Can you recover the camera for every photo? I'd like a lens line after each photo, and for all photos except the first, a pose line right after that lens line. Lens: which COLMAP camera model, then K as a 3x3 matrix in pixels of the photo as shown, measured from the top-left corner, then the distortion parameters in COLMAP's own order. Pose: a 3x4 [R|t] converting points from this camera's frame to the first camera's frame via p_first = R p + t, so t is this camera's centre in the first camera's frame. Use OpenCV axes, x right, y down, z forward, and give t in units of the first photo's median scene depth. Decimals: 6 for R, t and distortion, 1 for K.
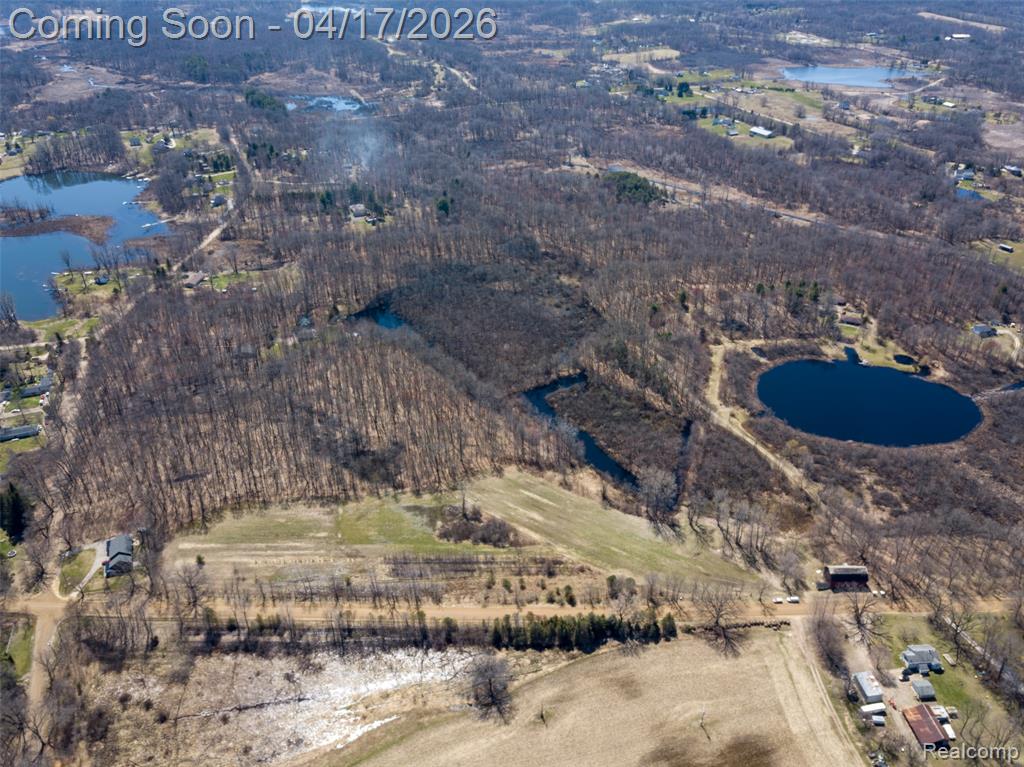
lens RADIAL K [[786.1, 0, 512.0], [0, 786.1, 383.5], [0, 0, 1]] dist [0.022492, -0.003375]
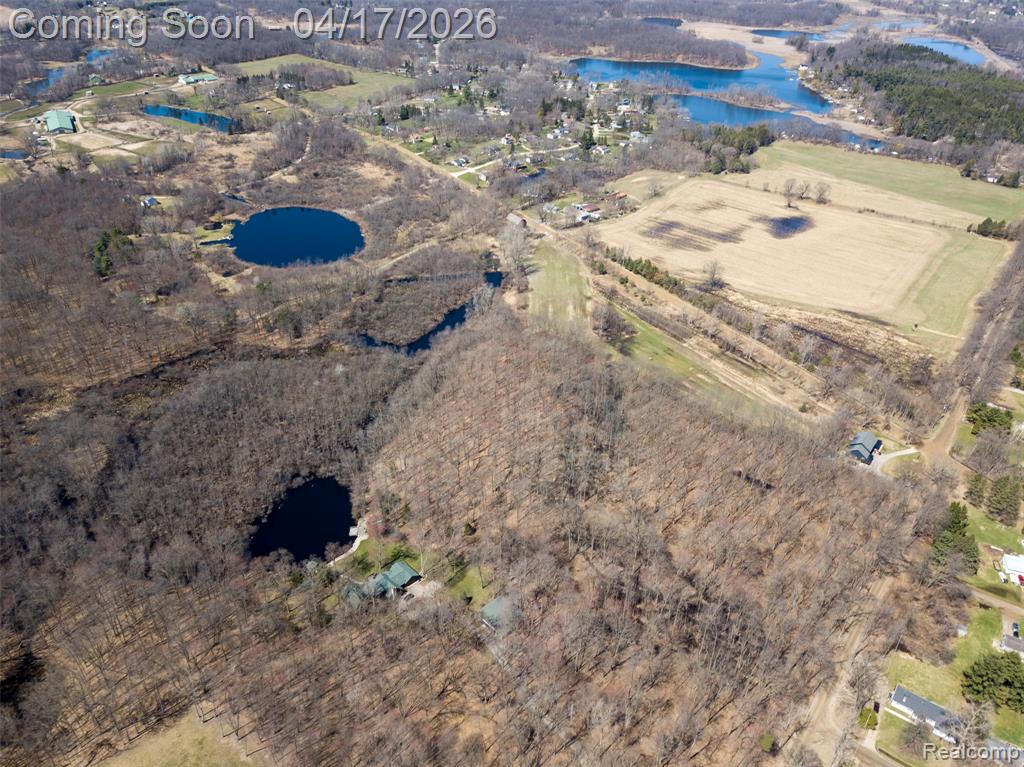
lens RADIAL K [[777.0, 0, 510.5], [0, 777.0, 384.9], [0, 0, 1]] dist [0.031901, -0.005455]
pose [[-0.526844, -0.456634, 0.716883, -0.833322], [0.426796, 0.587263, 0.687726, -0.630579], [-0.735038, 0.668287, -0.114506, 1.238591]]
